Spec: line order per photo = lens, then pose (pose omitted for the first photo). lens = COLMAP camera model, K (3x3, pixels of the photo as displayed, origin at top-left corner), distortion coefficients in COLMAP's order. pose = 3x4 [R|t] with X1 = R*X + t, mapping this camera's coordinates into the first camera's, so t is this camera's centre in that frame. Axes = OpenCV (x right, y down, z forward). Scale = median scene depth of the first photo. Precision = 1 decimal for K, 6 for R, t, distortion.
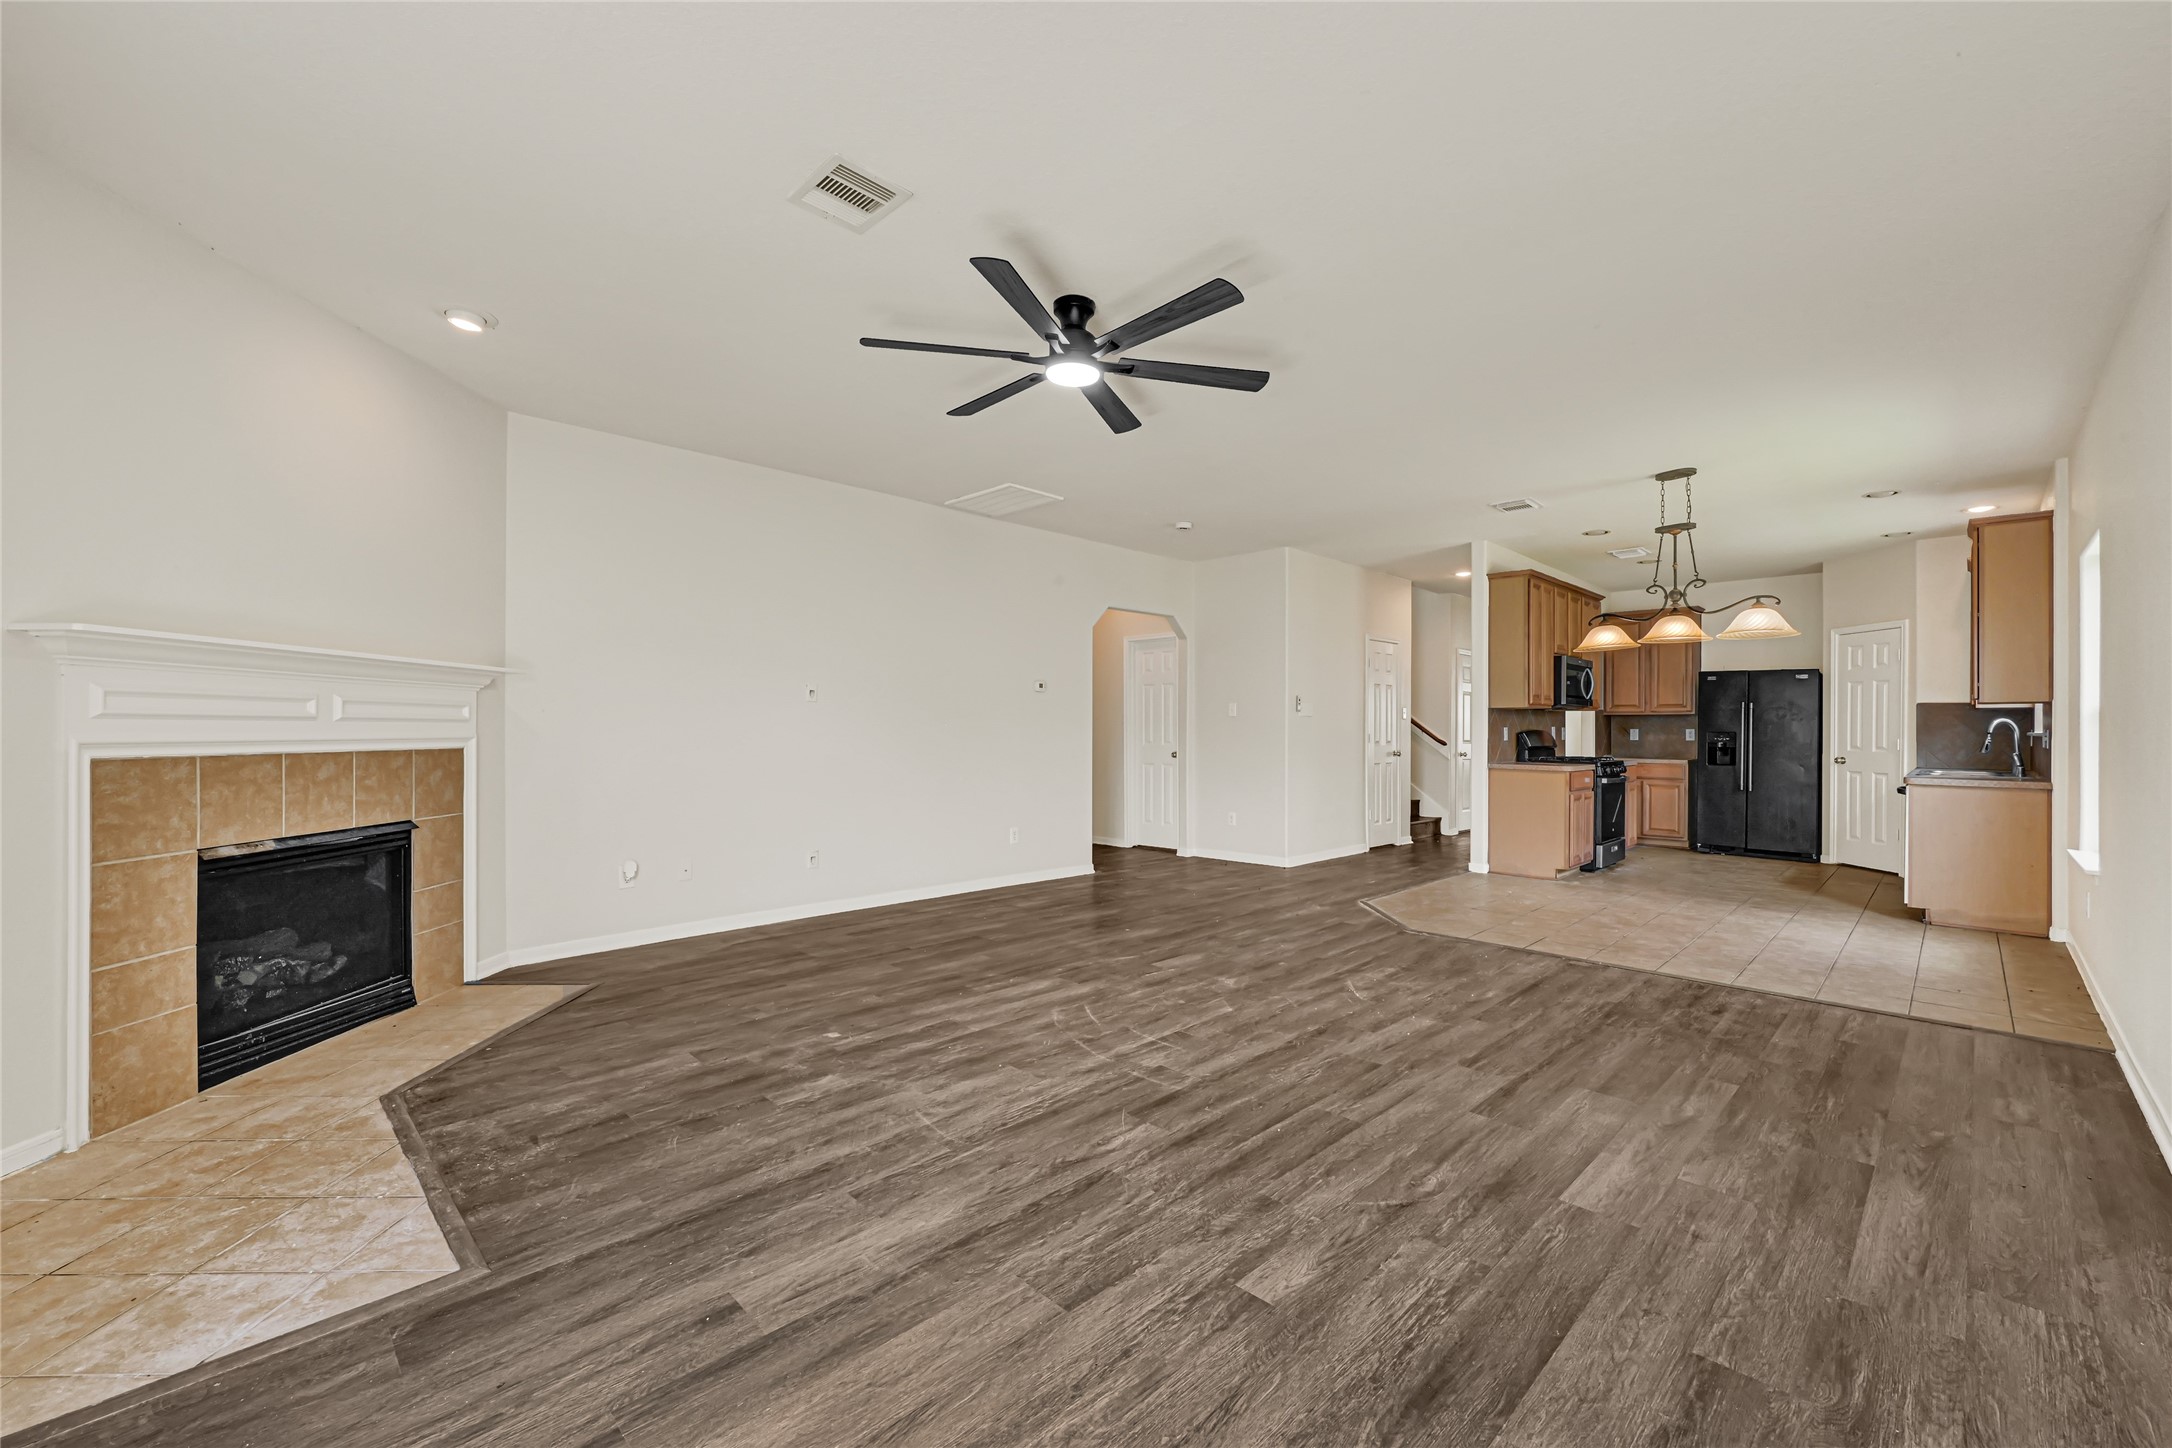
lens RADIAL K [[890.2, 0, 1083.0], [0, 890.2, 728.0], [0, 0, 1]] dist [-0.000920, -0.000859]
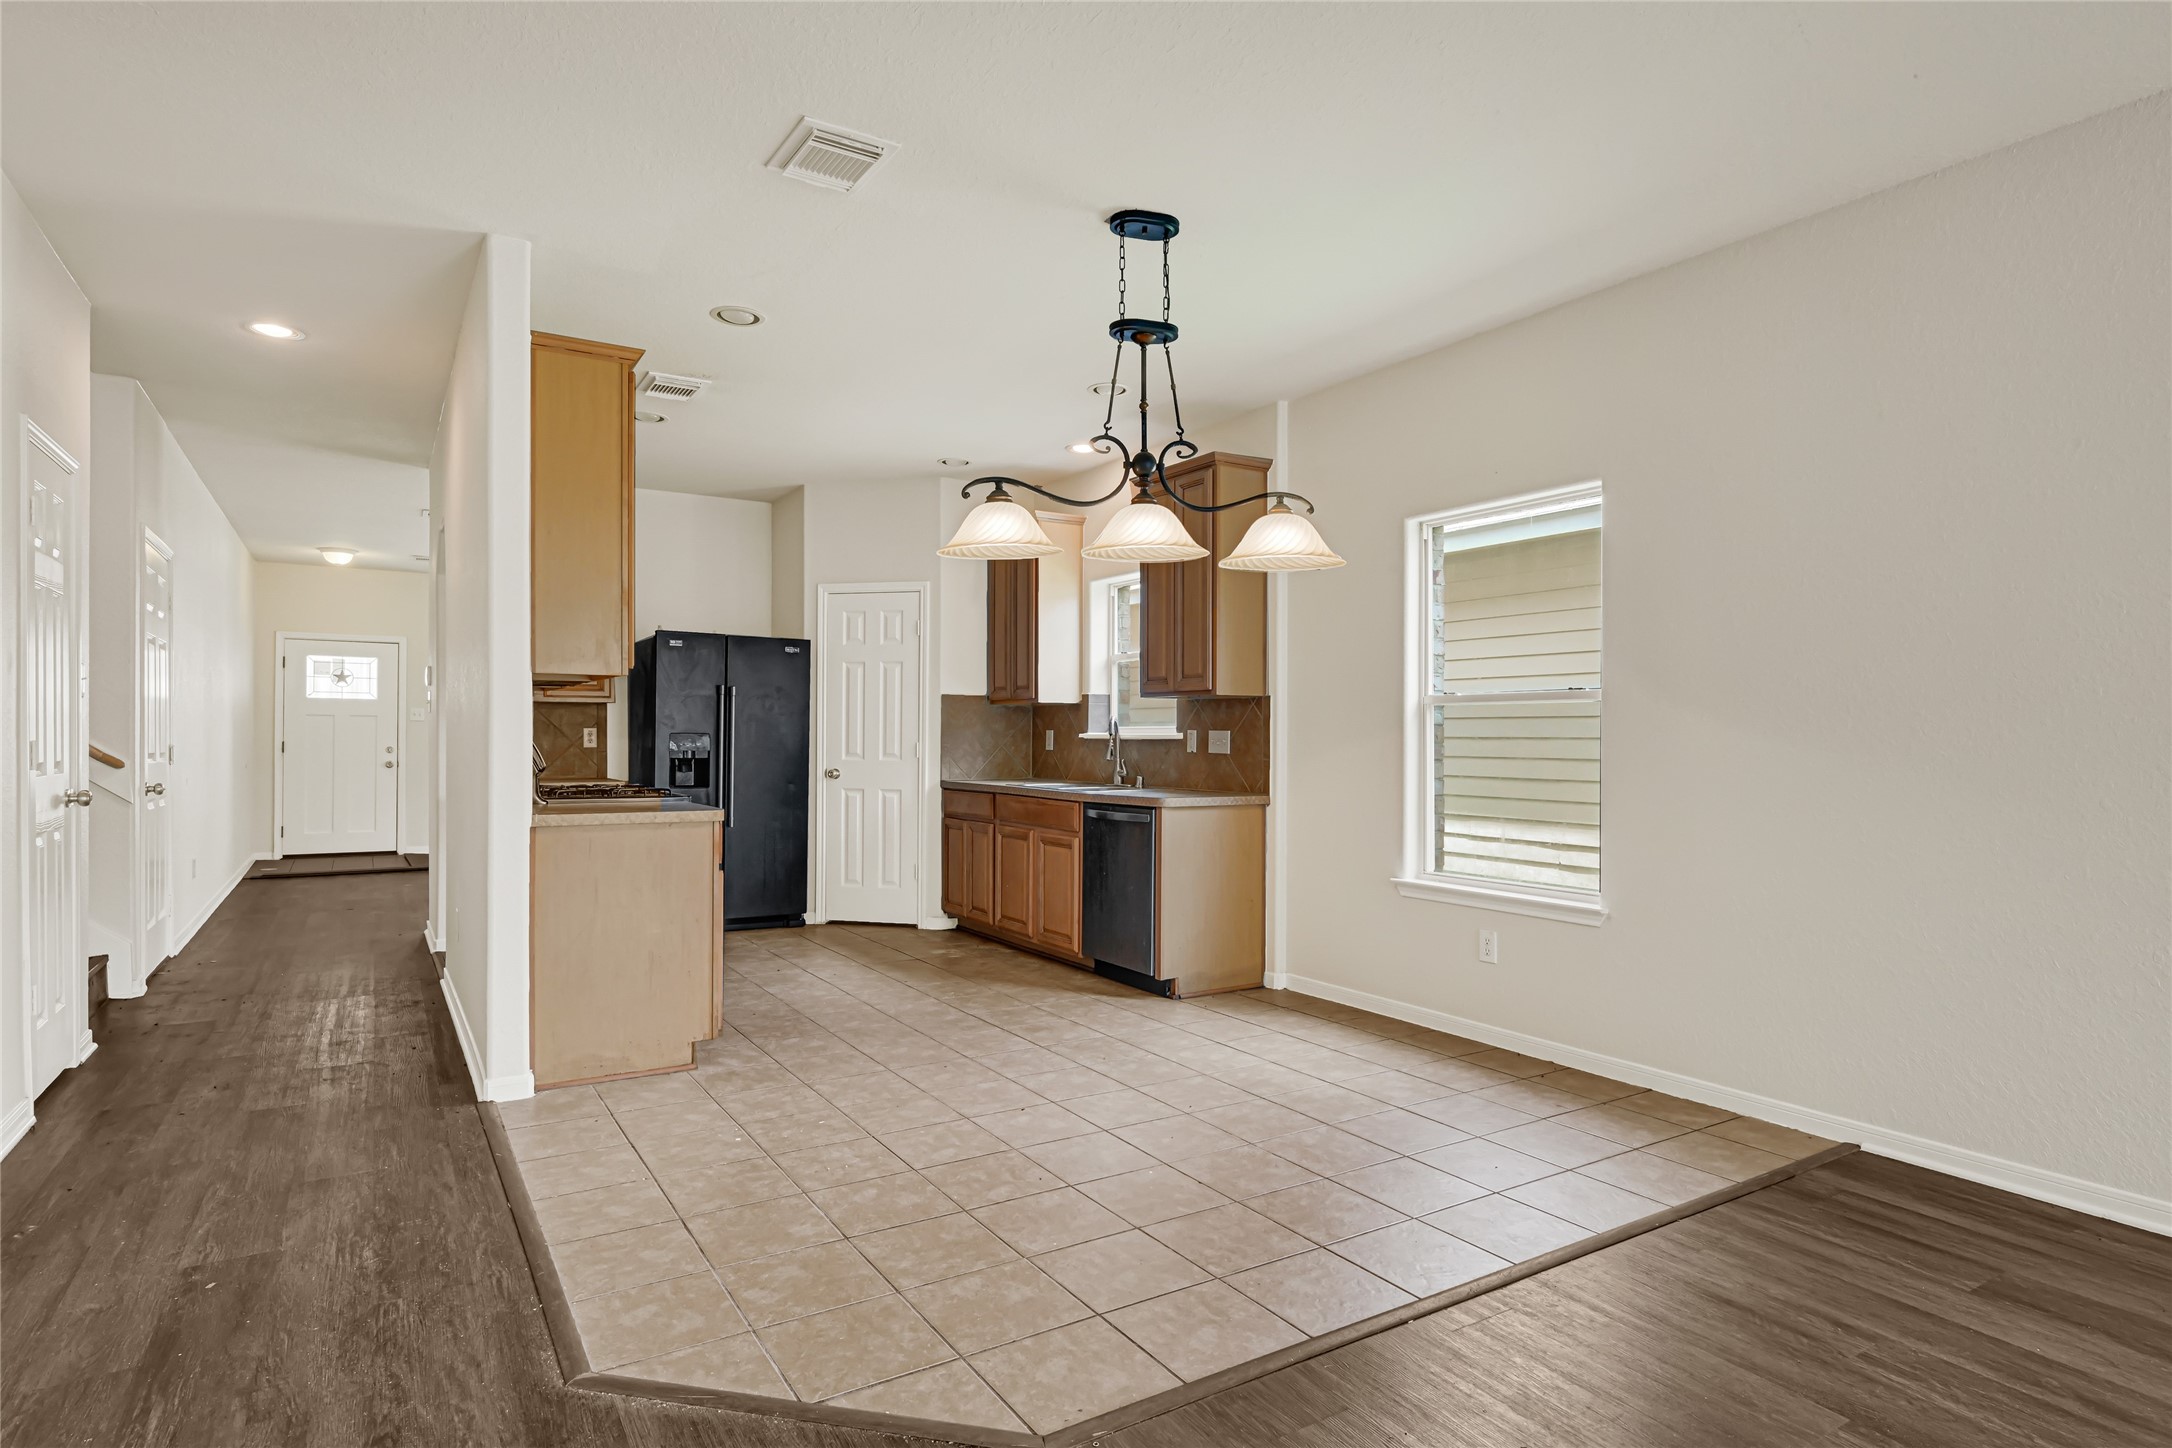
lens RADIAL K [[1145.3, 0, 1083.0], [0, 1145.3, 734.0], [0, 0, 1]] dist [-0.007963, 0.001835]
pose [[0.222711, -0.002419, 0.974881, 0.023066], [-0.004520, 0.999984, 0.003513, 0.001804], [-0.974874, -0.005189, 0.222697, 0.888171]]
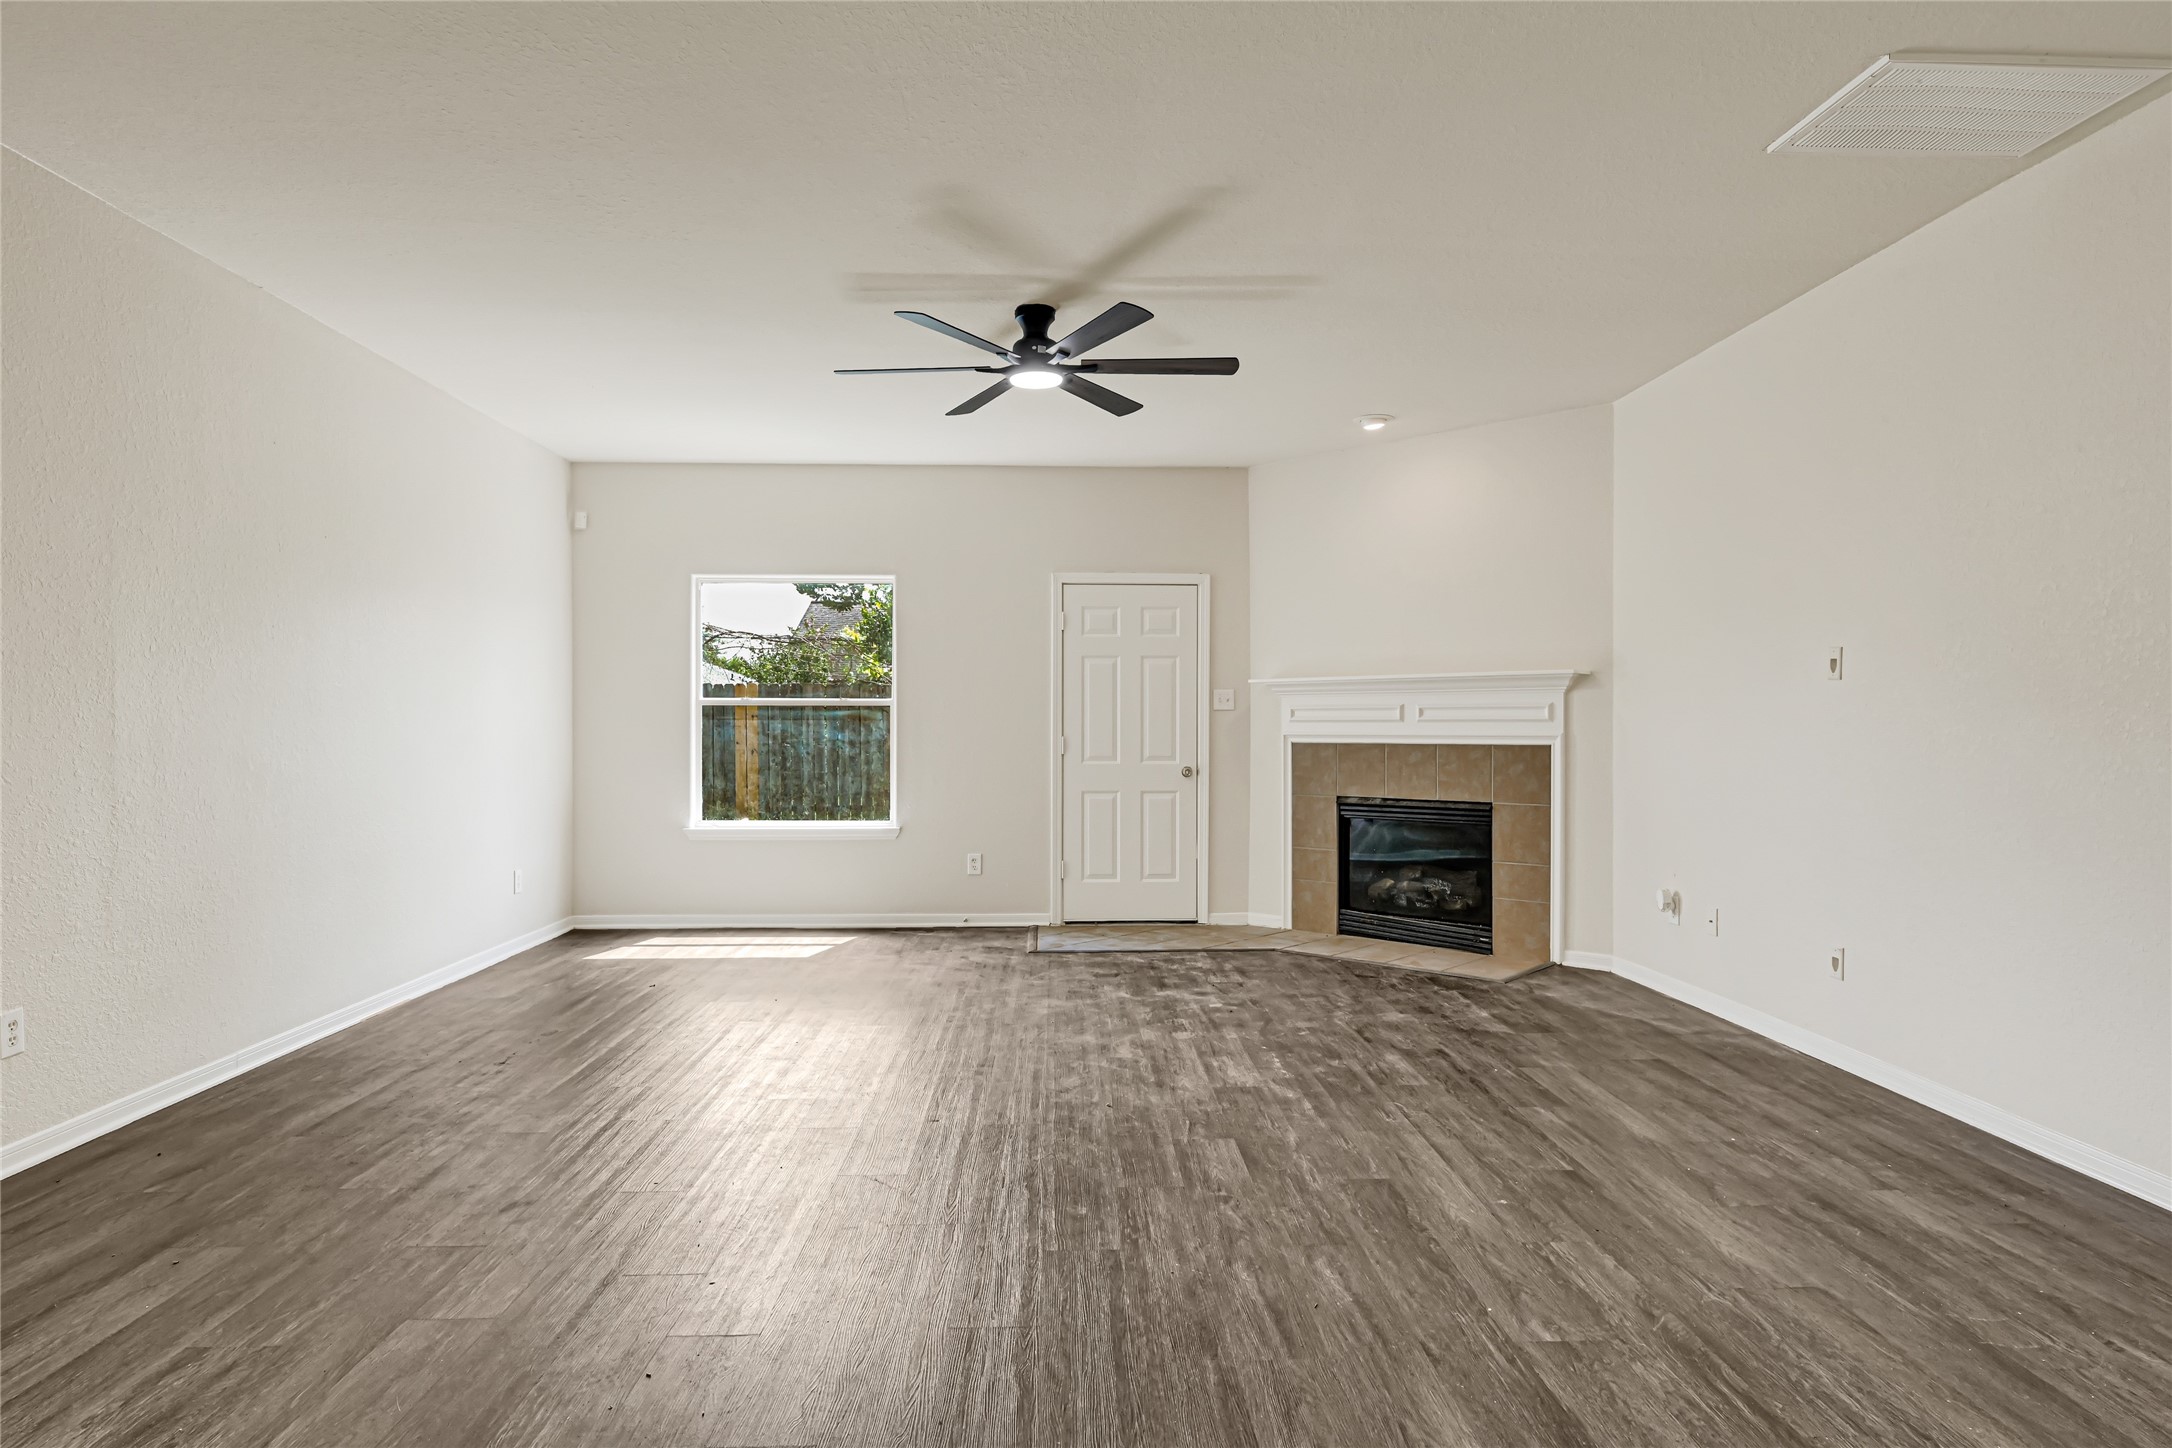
lens RADIAL K [[1208.0, 0, 1086.3], [0, 1208.0, 724.3], [0, 0, 1]] dist [0.000402, 0.000303]
pose [[-0.678881, -0.002639, -0.734243, 0.596957], [0.000250, 0.999993, -0.003825, 0.001573], [0.734248, -0.002781, -0.678875, 1.224262]]
